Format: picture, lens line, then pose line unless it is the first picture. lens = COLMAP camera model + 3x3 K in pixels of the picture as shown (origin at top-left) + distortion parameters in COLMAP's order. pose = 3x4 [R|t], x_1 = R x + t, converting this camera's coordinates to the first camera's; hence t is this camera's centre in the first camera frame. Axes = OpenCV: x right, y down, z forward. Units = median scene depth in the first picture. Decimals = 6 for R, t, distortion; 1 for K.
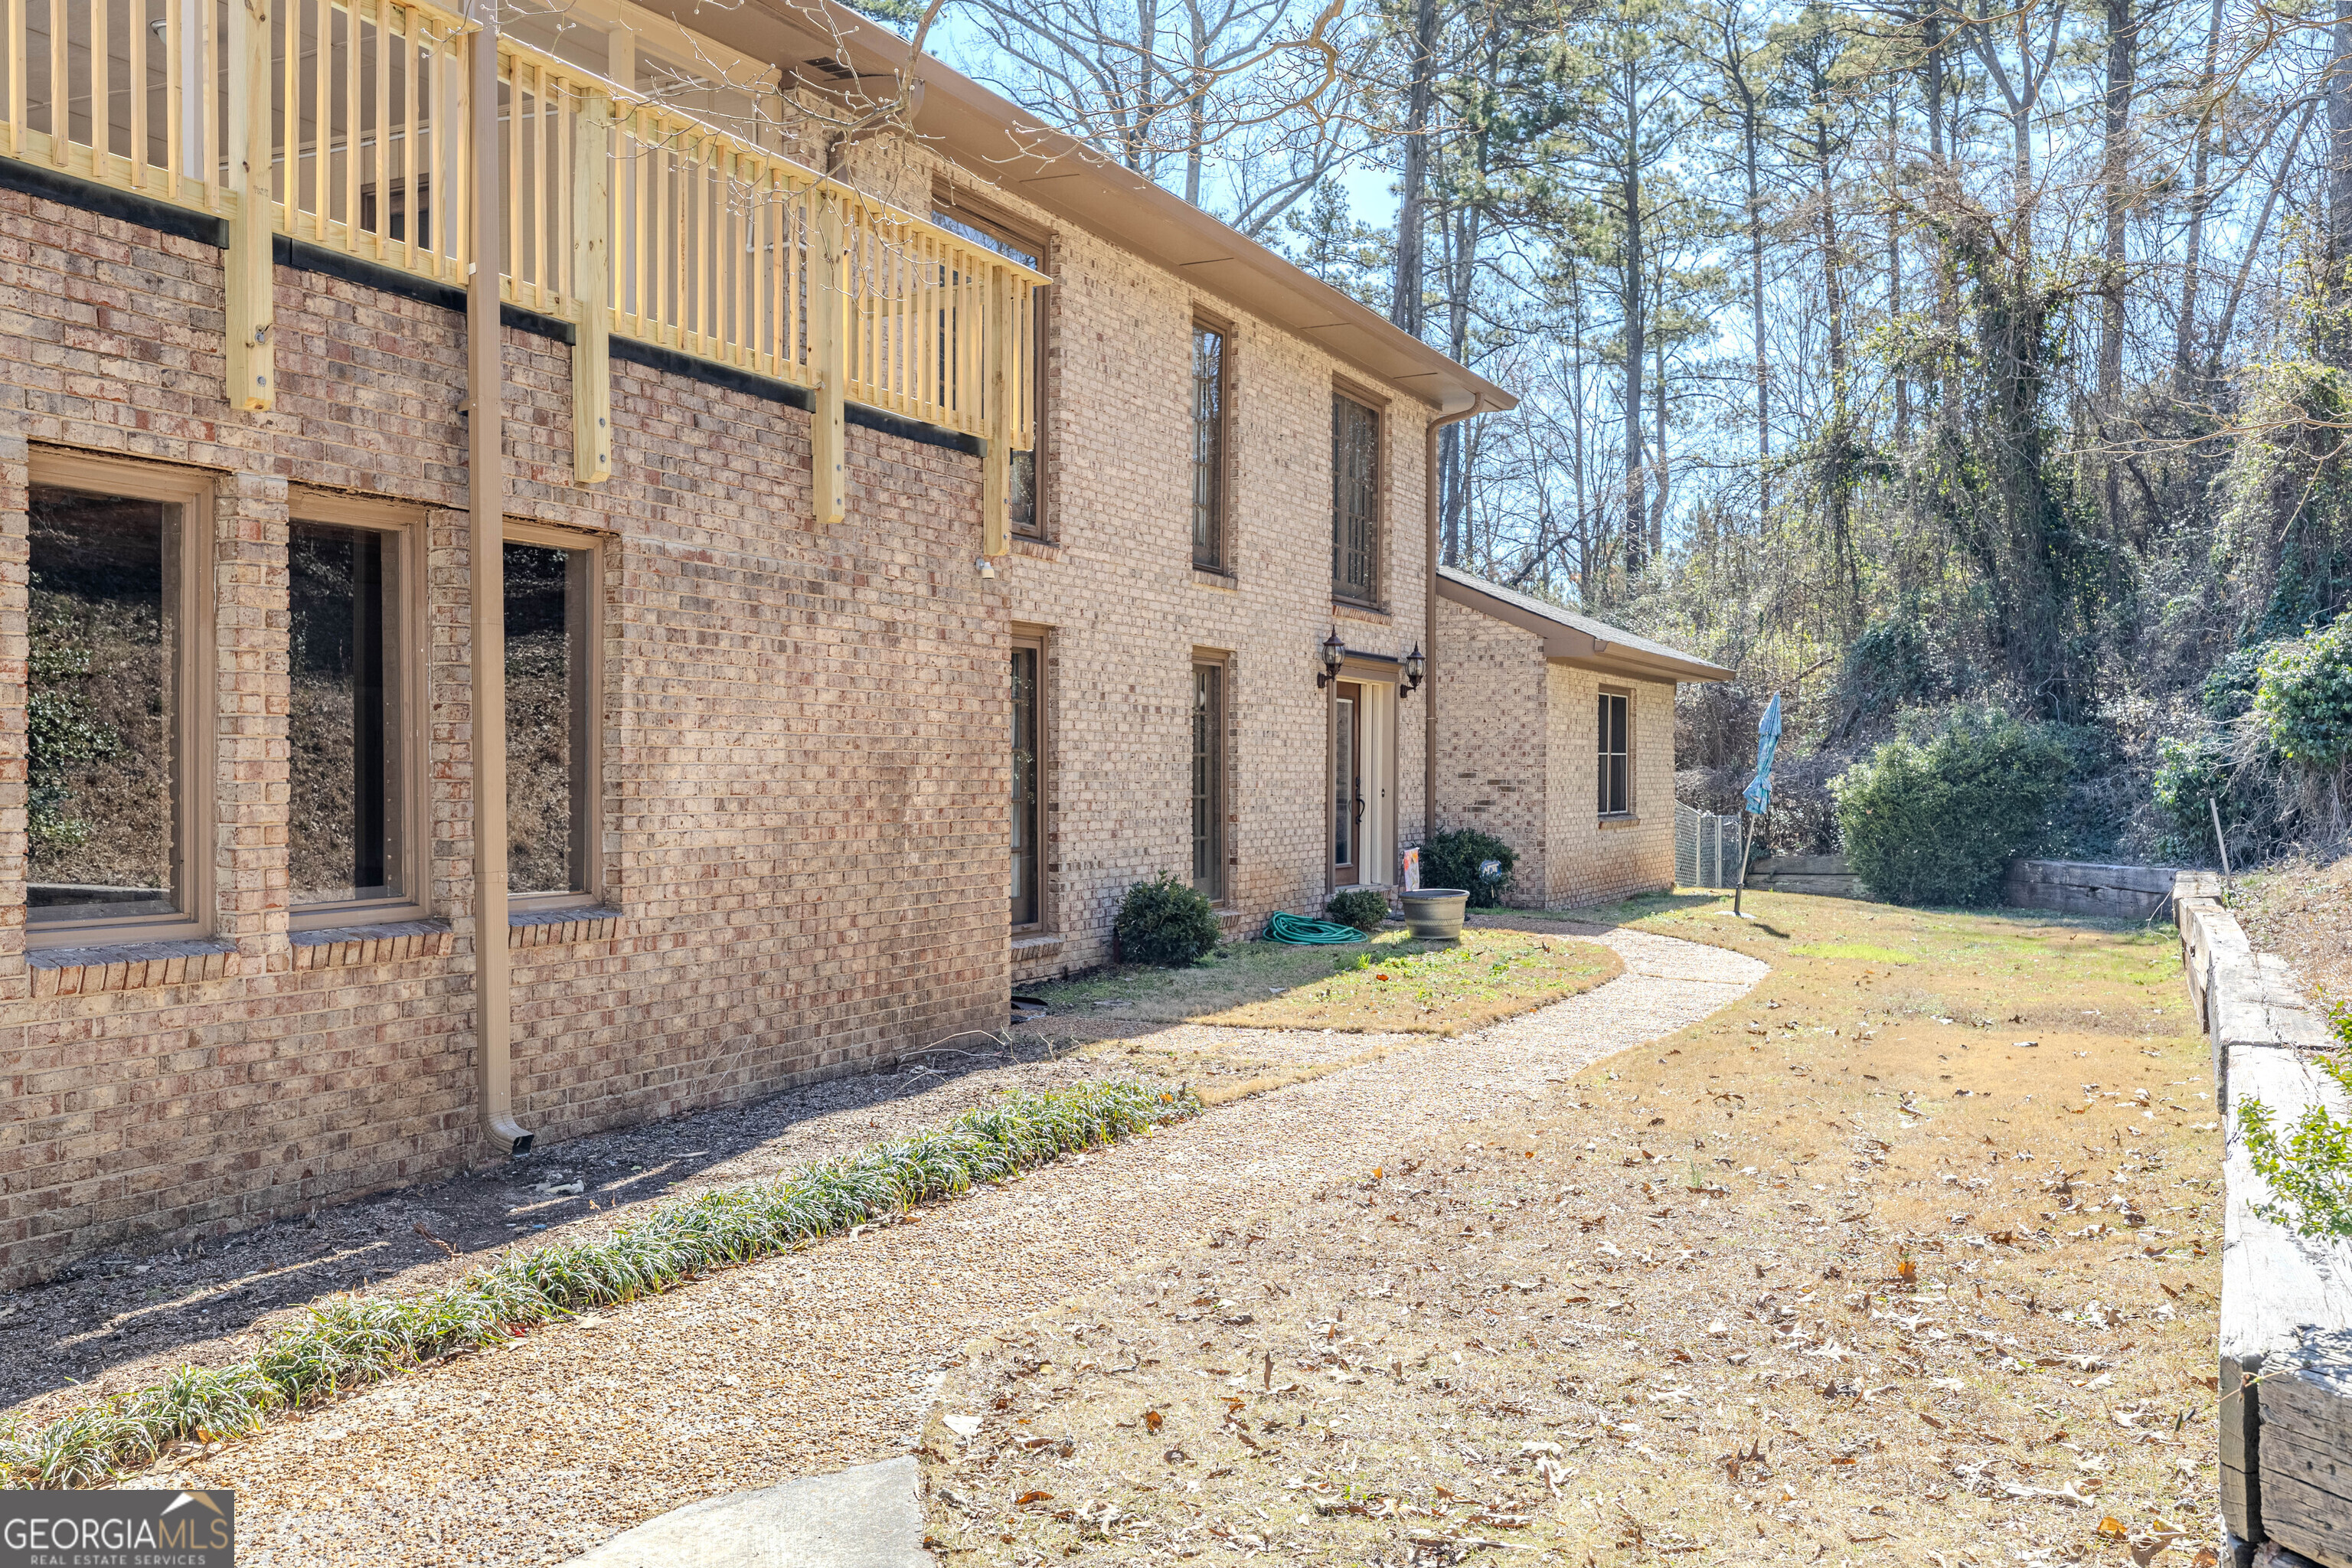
lens RADIAL K [[2041.7, 0, 1174.7], [0, 2041.7, 779.4], [0, 0, 1]] dist [0.009459, 0.001223]
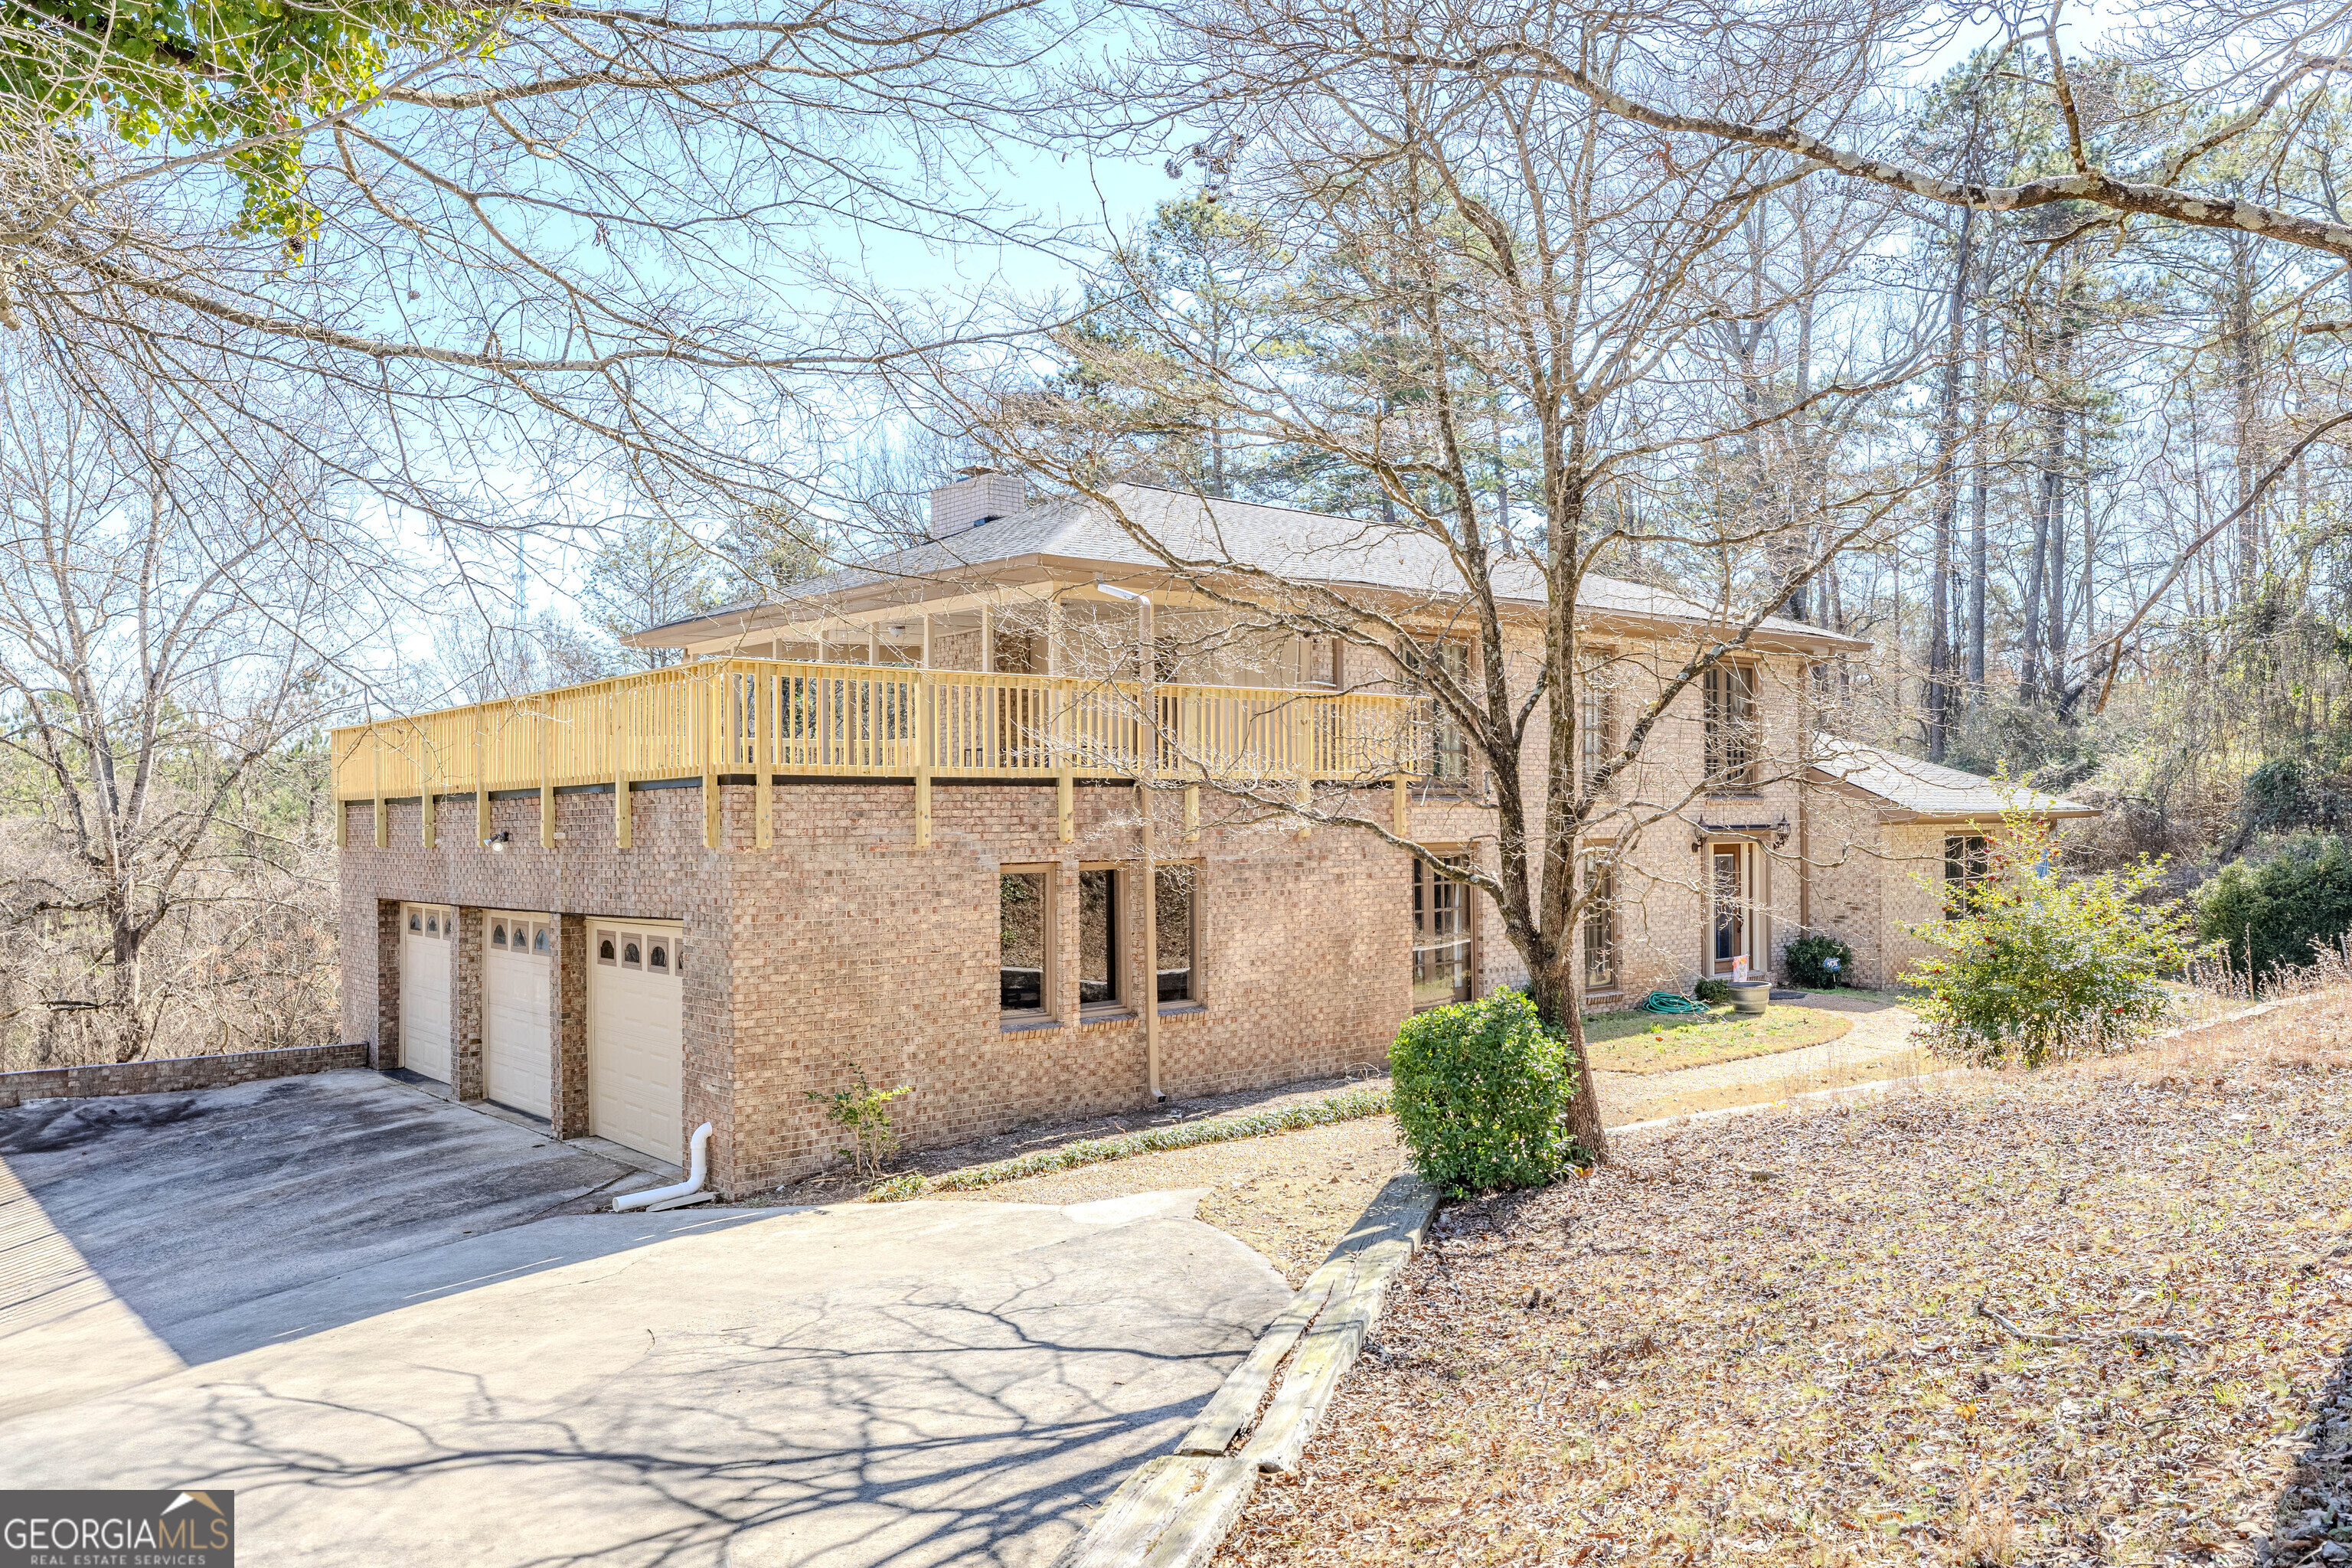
lens RADIAL K [[1746.5, 0, 1177.7], [0, 1746.5, 786.1], [0, 0, 1]] dist [0.005468, -0.000138]
pose [[0.918962, -0.012251, -0.394155, 0.605097], [0.006498, 0.999852, -0.015926, -0.194259], [0.394291, 0.012074, 0.918906, -1.096771]]
